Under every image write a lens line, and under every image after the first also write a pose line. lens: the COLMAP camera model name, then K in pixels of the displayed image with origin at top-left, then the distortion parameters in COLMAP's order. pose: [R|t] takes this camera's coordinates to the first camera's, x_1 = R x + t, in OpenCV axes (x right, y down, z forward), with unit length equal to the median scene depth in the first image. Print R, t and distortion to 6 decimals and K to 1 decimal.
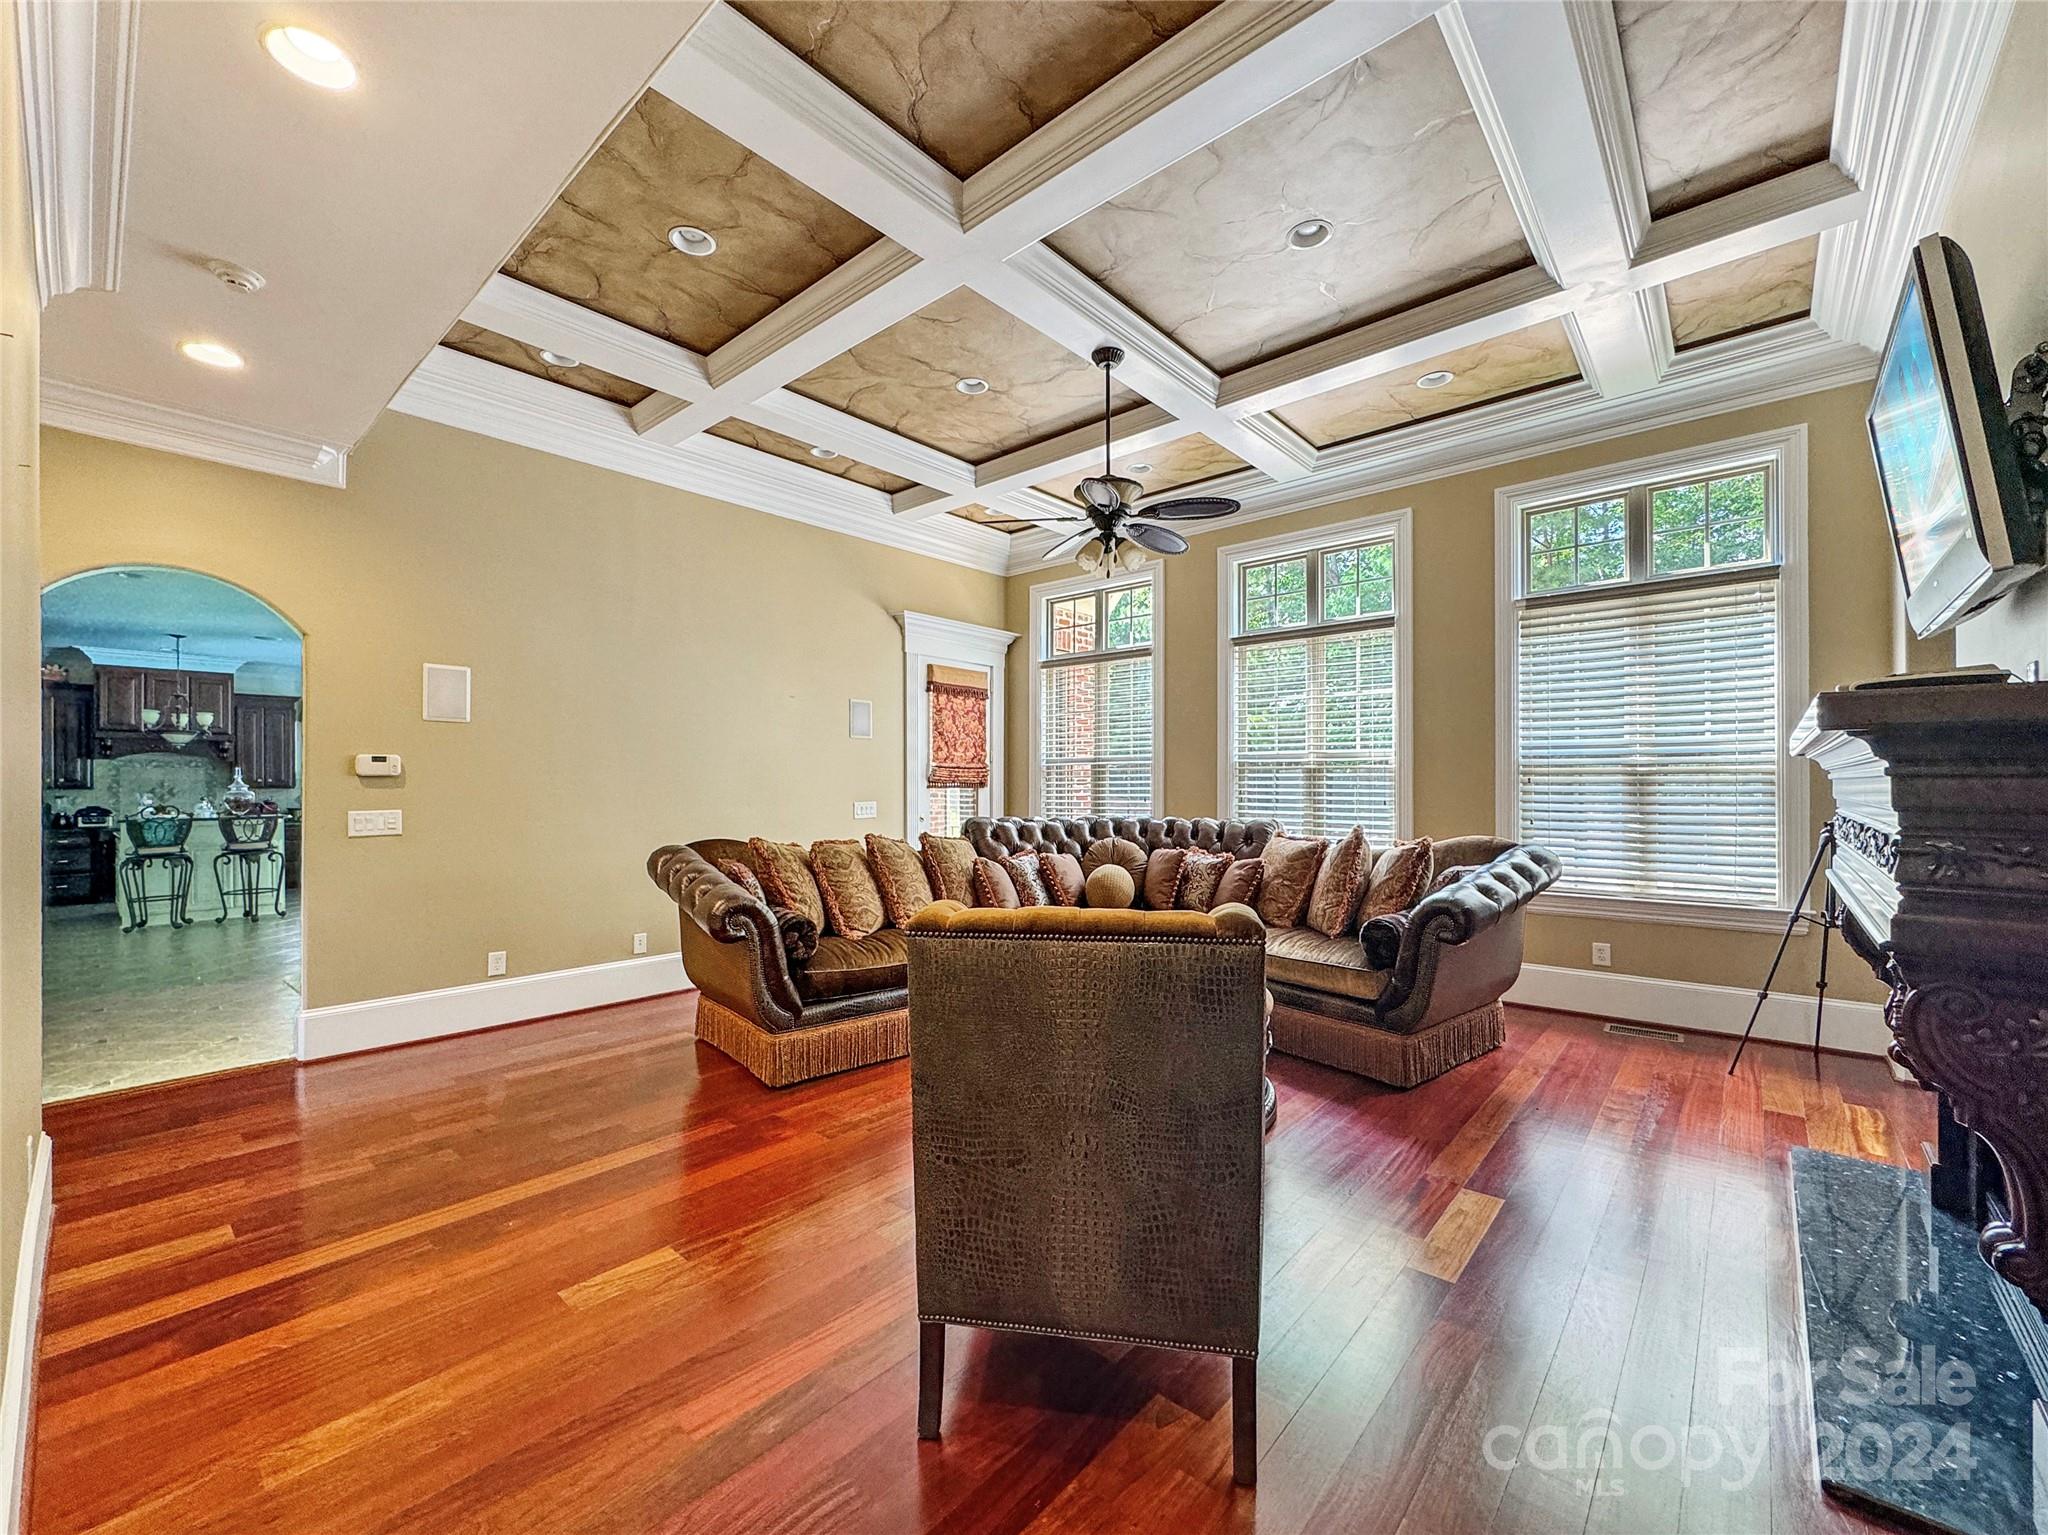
lens RADIAL K [[828.4, 0, 1018.9], [0, 828.4, 780.8], [0, 0, 1]] dist [-0.000099, -0.000040]
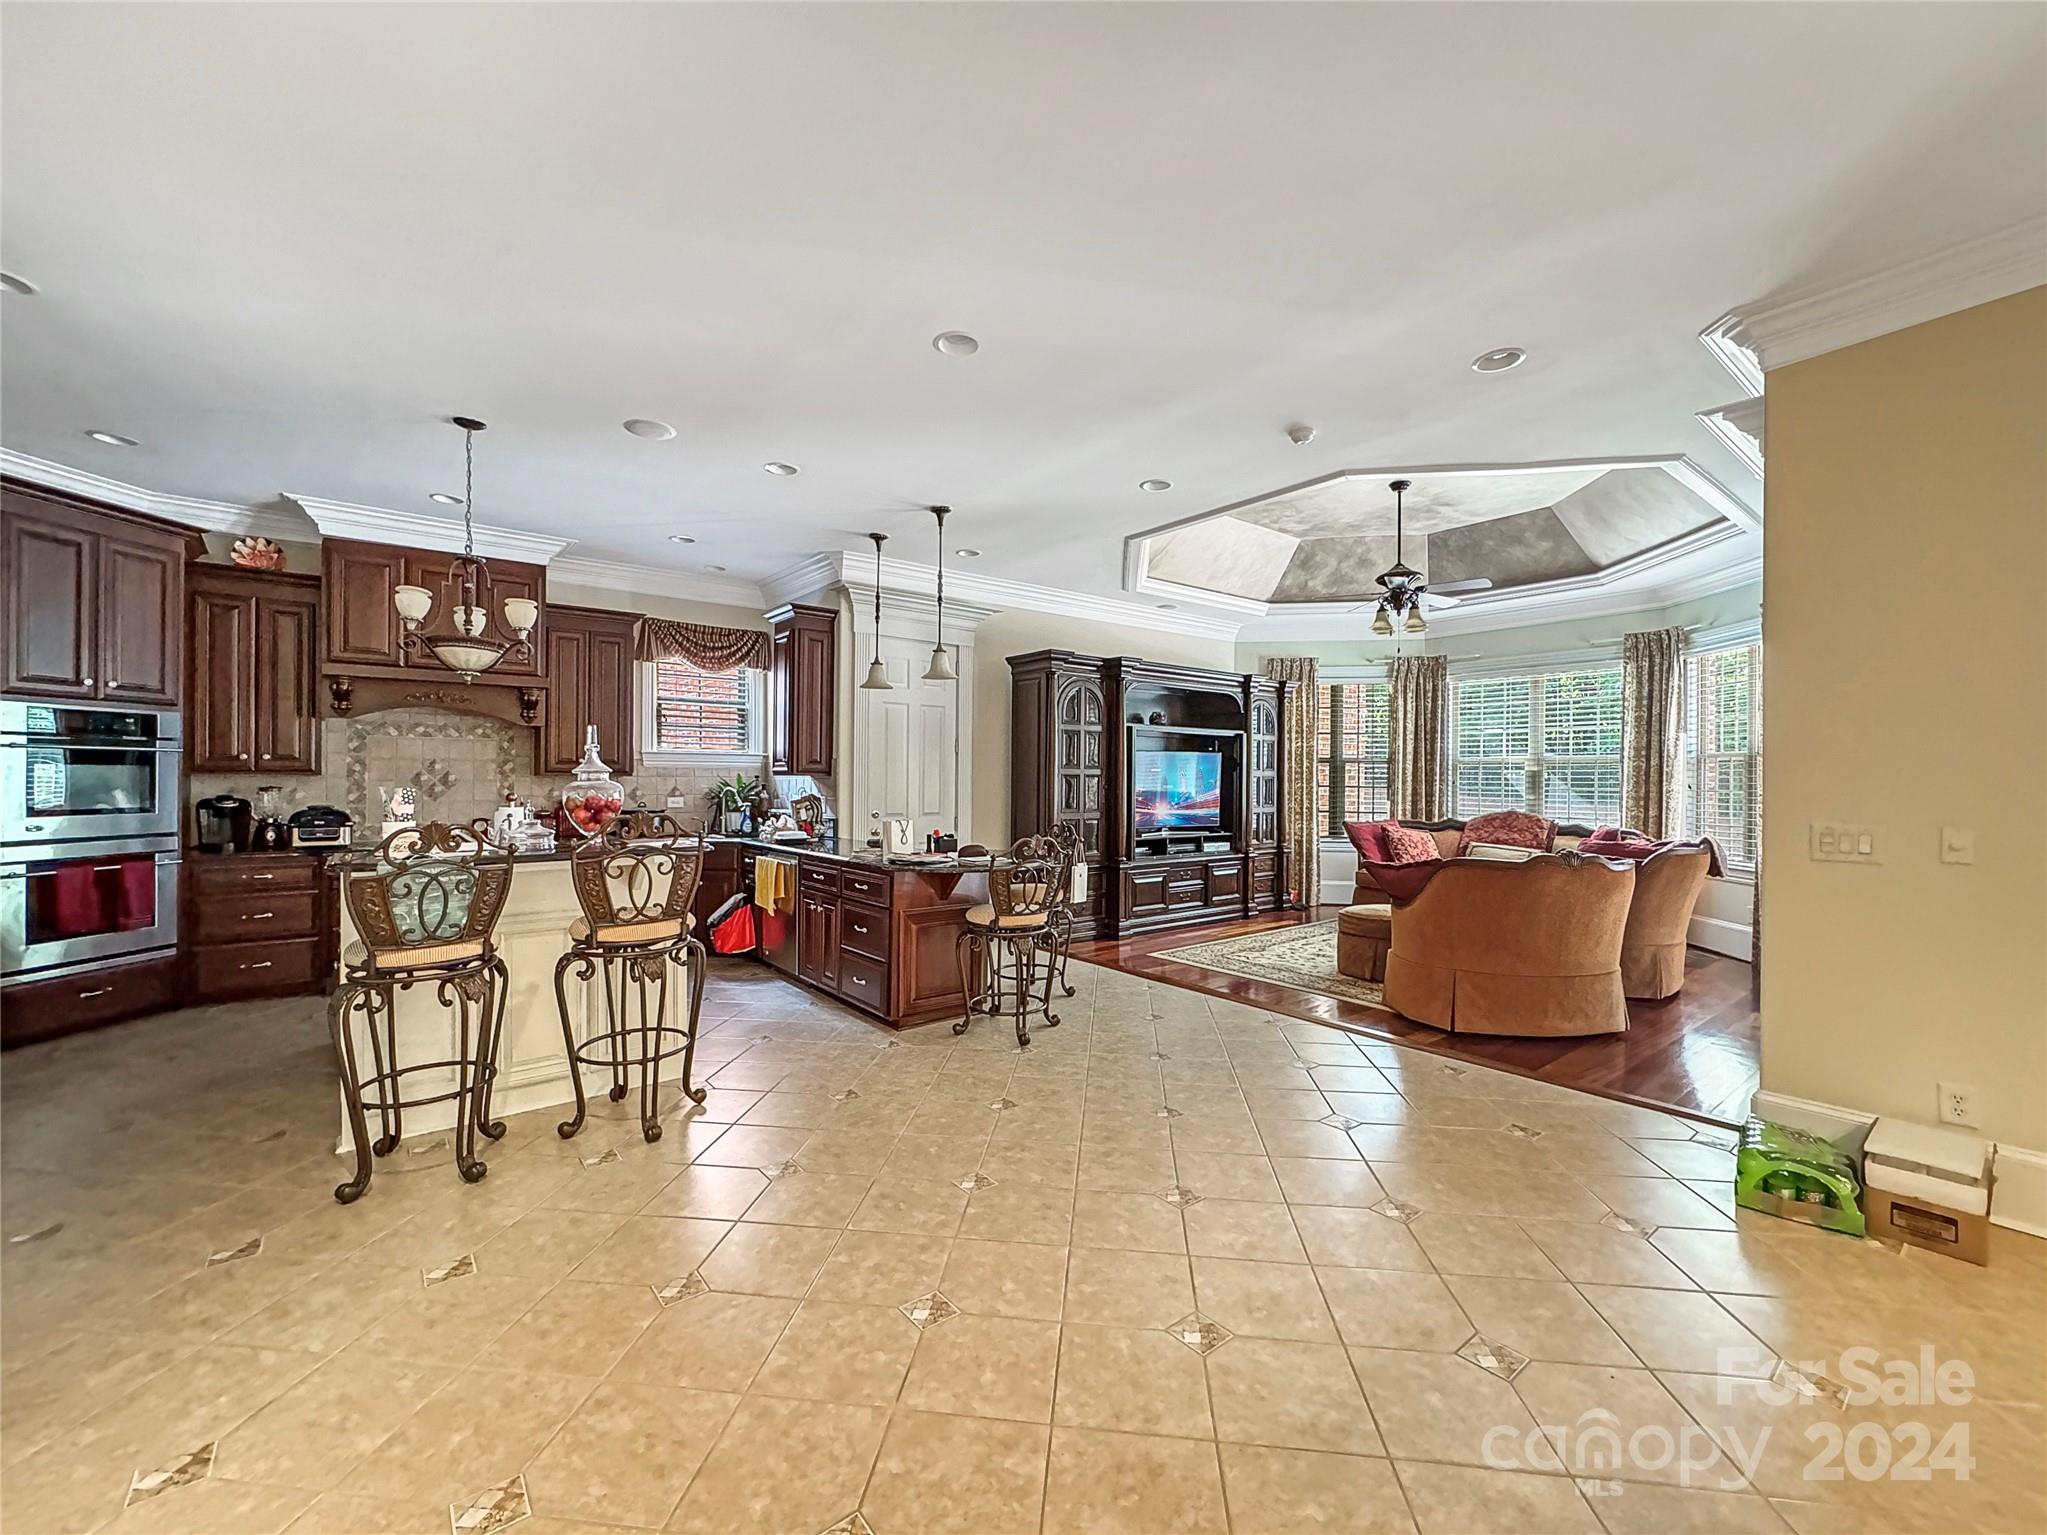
lens RADIAL K [[828.0, 0, 1032.9], [0, 828.0, 772.7], [0, 0, 1]] dist [-0.000099, -0.000040]
pose [[0.985683, 0.008151, -0.168411, -0.642099], [-0.008689, 0.999959, -0.002458, 0.007233], [0.168385, 0.003886, 0.985714, 0.614985]]
